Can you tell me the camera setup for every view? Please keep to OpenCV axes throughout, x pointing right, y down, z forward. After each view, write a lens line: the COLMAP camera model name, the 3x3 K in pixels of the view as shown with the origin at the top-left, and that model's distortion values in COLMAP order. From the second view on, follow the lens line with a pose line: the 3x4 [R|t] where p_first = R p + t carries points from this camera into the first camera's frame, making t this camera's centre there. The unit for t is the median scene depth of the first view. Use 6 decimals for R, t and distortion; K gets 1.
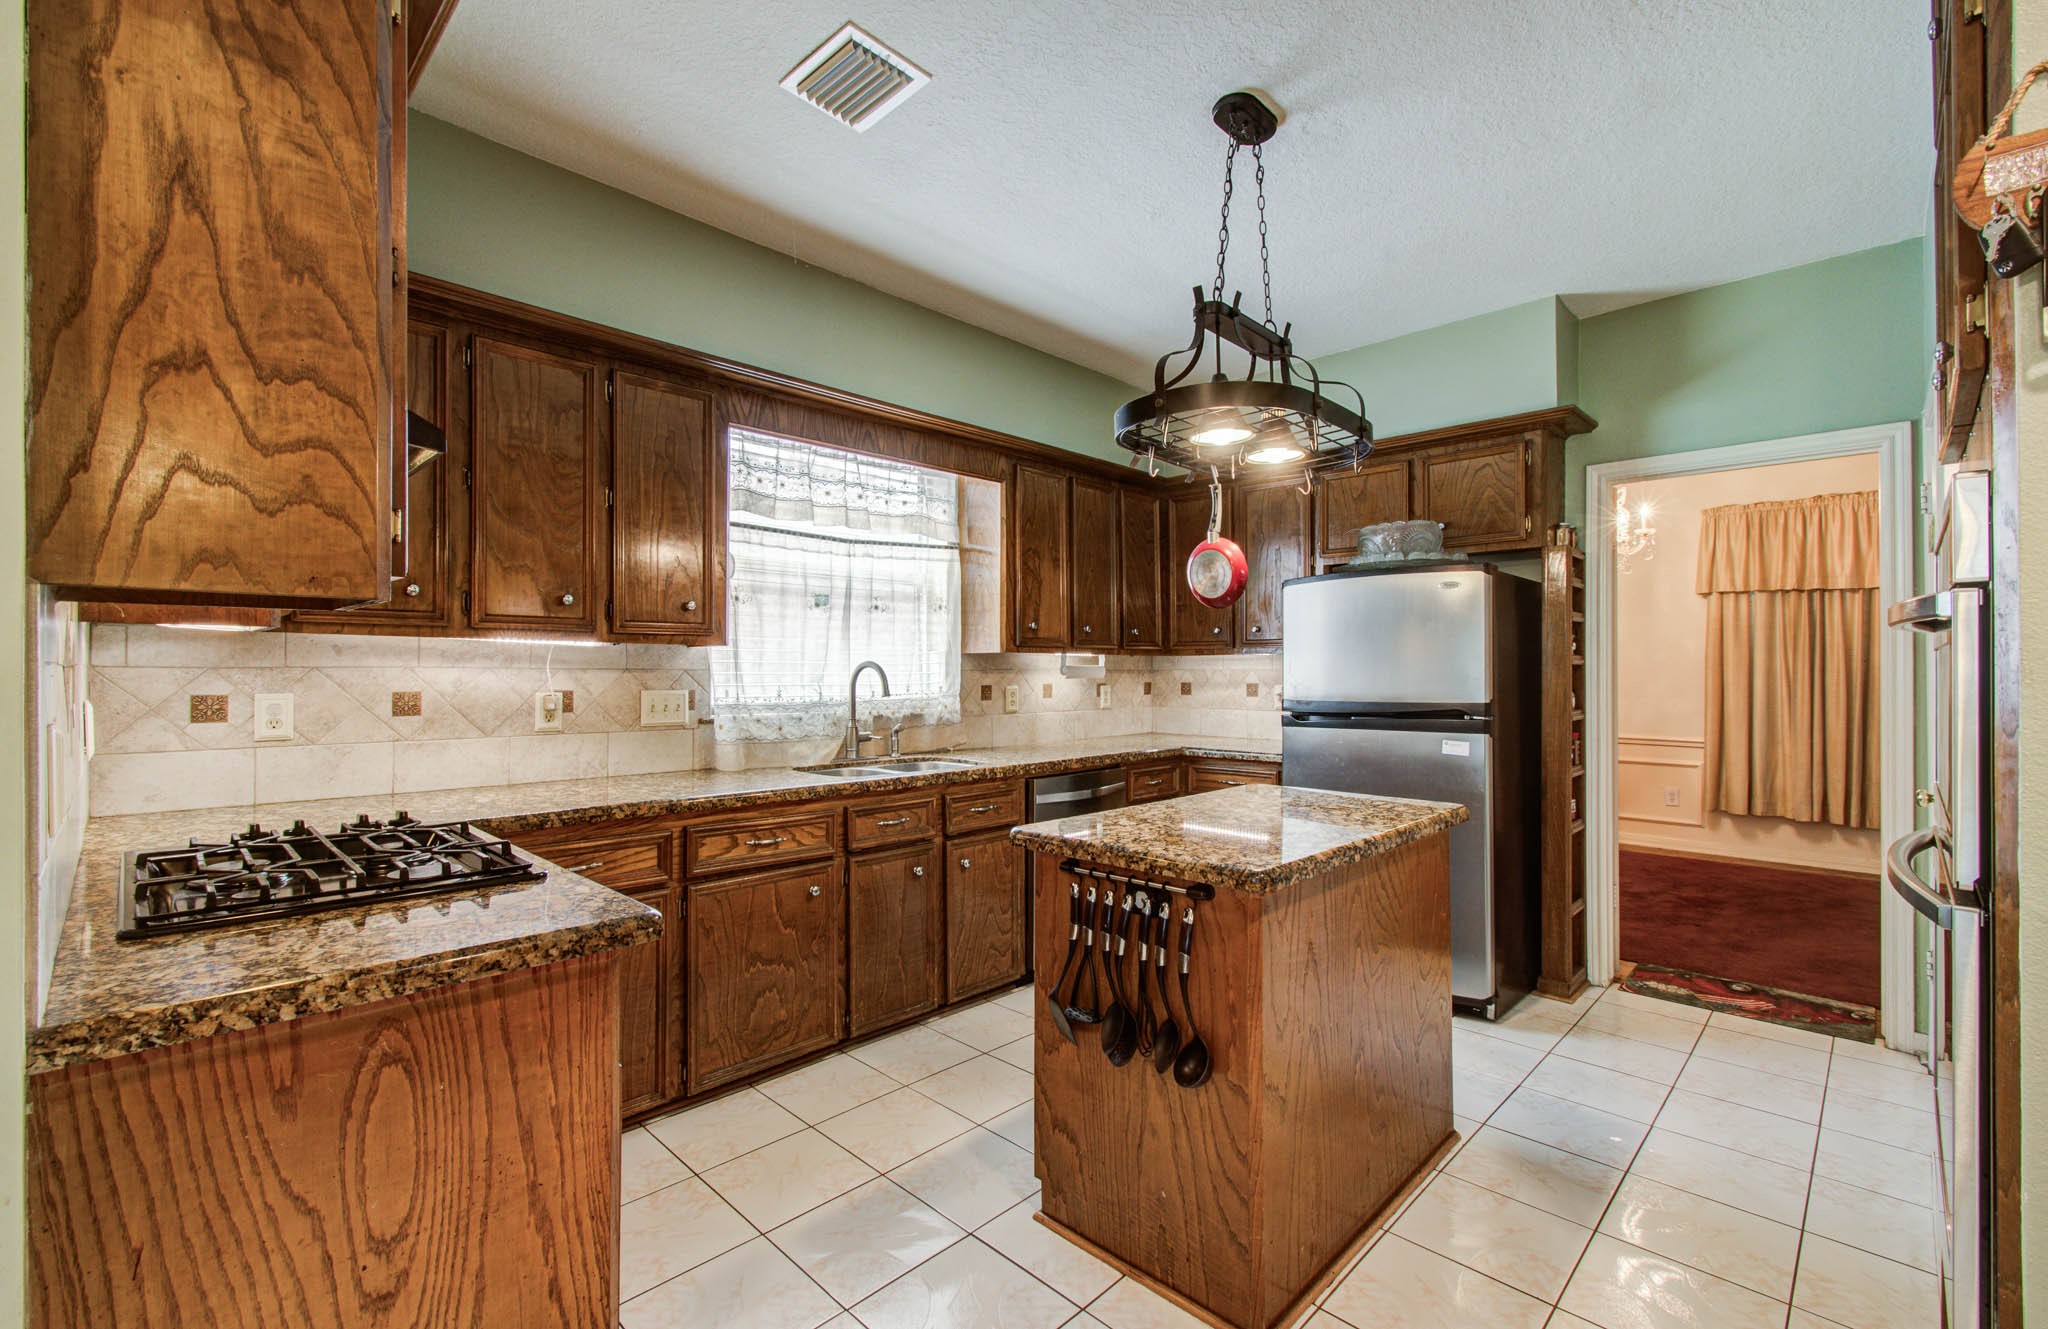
lens RADIAL K [[870.9, 0, 992.2], [0, 870.9, 662.7], [0, 0, 1]] dist [-0.048944, 0.048447]
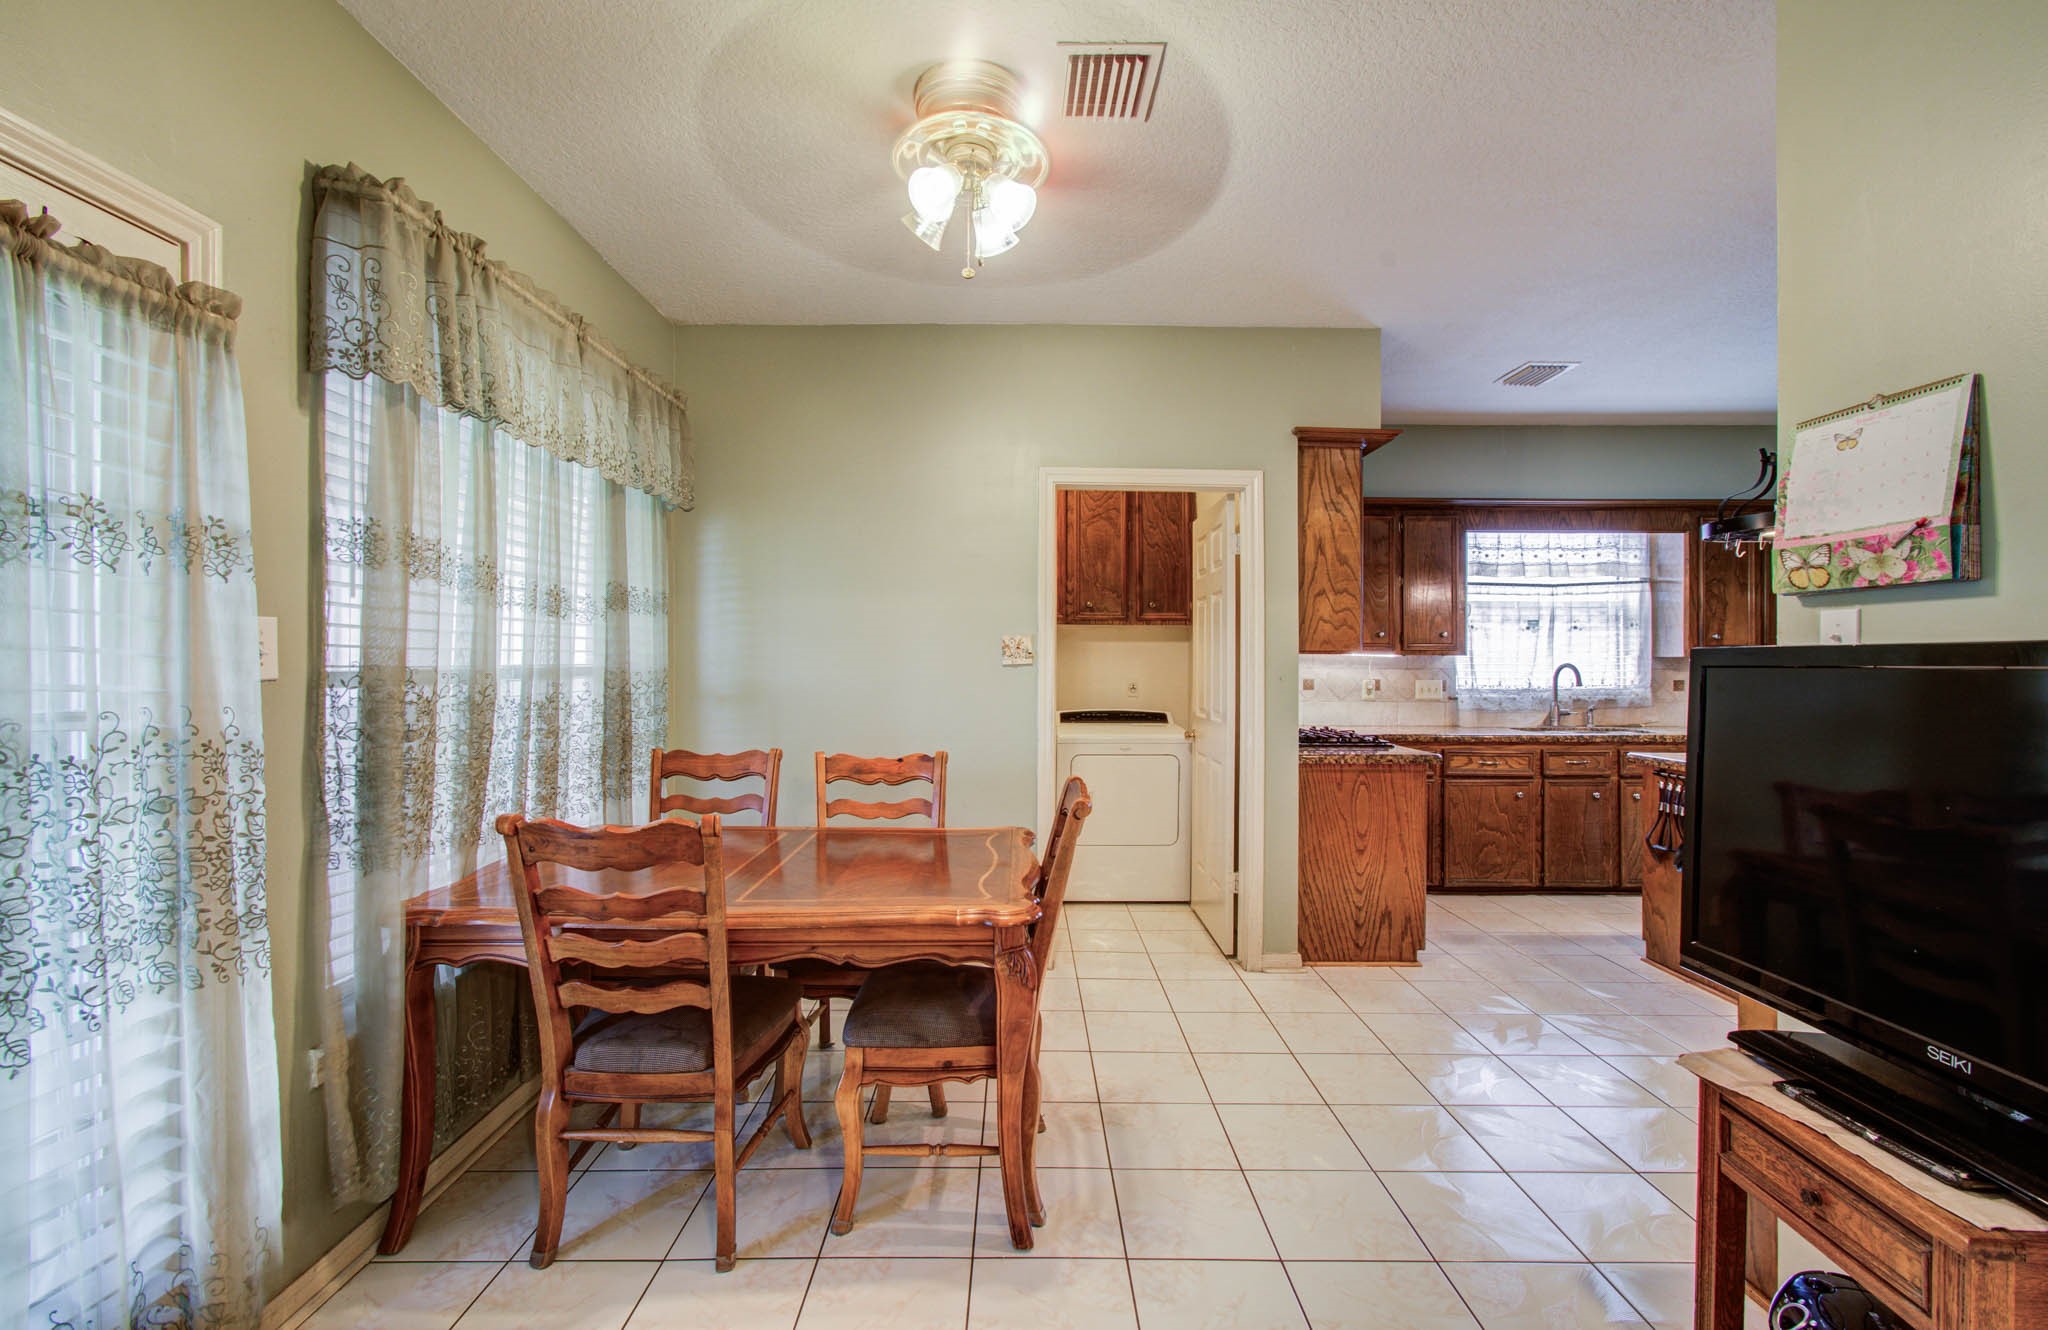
lens RADIAL K [[870.9, 0, 992.2], [0, 870.9, 663.2], [0, 0, 1]] dist [-0.048944, 0.048447]
pose [[0.698469, 0.001766, -0.715638, 0.284362], [0.004331, 0.999968, 0.006694, -0.020011], [0.715627, -0.007774, 0.698439, -0.945959]]
